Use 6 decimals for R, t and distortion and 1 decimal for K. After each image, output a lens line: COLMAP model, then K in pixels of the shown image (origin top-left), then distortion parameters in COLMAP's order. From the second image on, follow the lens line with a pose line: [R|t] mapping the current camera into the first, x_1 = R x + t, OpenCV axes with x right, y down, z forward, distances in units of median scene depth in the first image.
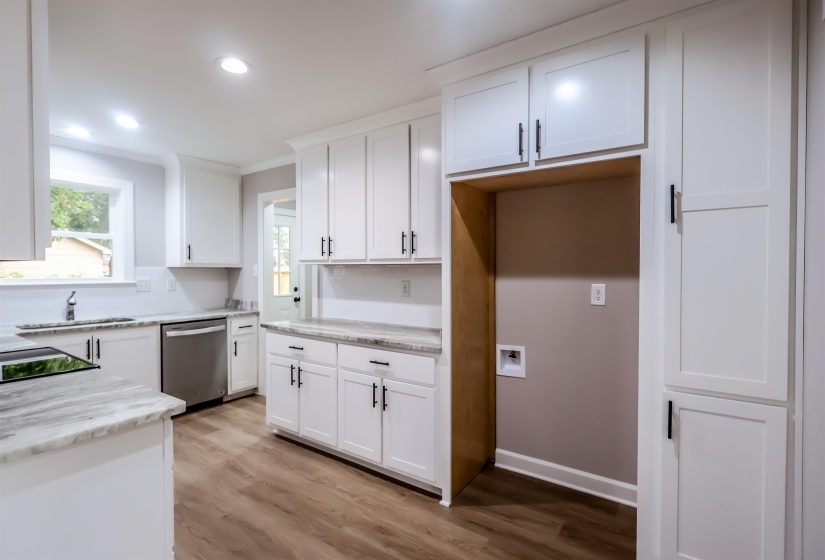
lens RADIAL K [[399.8, 0, 413.8], [0, 399.8, 278.2], [0, 0, 1]] dist [-0.001447, 0.000067]
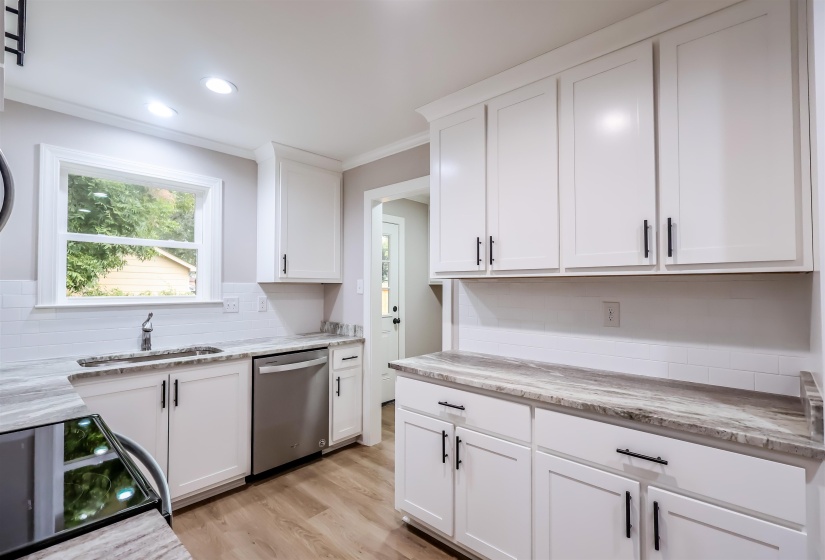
lens RADIAL K [[381.5, 0, 411.3], [0, 381.5, 278.5], [0, 0, 1]] dist [-0.001642, -0.000653]
pose [[0.990480, -0.004895, -0.137566, -0.265442], [-0.000838, 0.999134, -0.041589, -0.005687], [0.137651, 0.041309, 0.989619, 0.359811]]
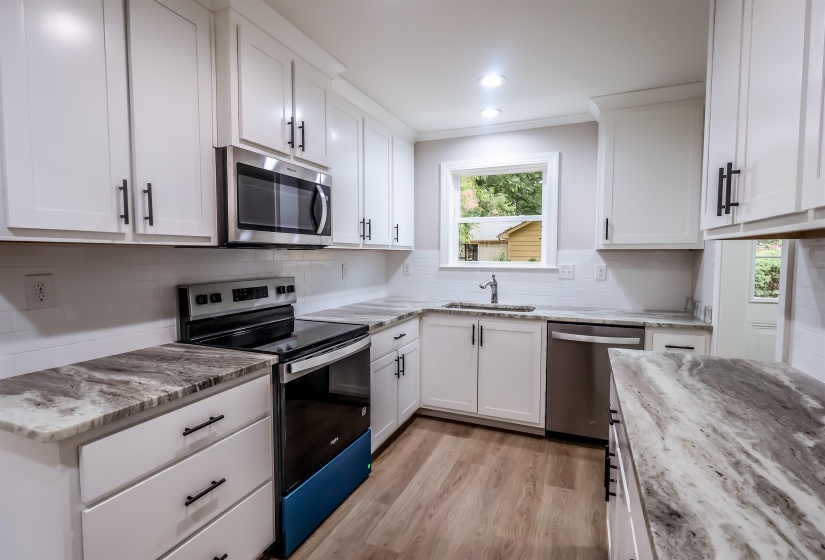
lens RADIAL K [[399.8, 0, 410.3], [0, 399.8, 278.9], [0, 0, 1]] dist [-0.001447, 0.000067]
pose [[0.191904, 0.055265, -0.979856, 0.112344], [-0.018714, 0.998438, 0.052648, -0.007579], [0.981235, 0.008233, 0.192638, 0.657743]]
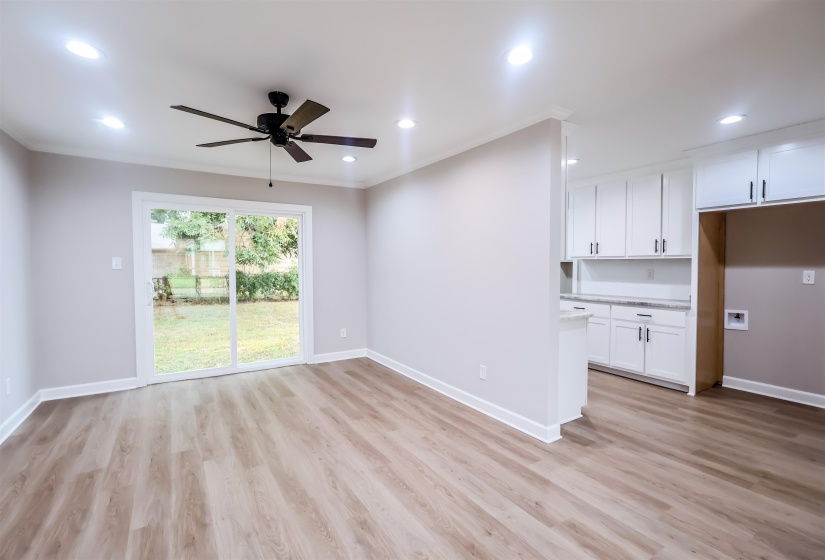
lens RADIAL K [[399.8, 0, 405.2], [0, 399.8, 280.4], [0, 0, 1]] dist [-0.001447, 0.000067]
pose [[0.920178, 0.011258, -0.391338, -0.302571], [-0.003174, 0.999768, 0.021298, 0.019953], [0.391487, -0.018356, 0.920000, -0.841279]]
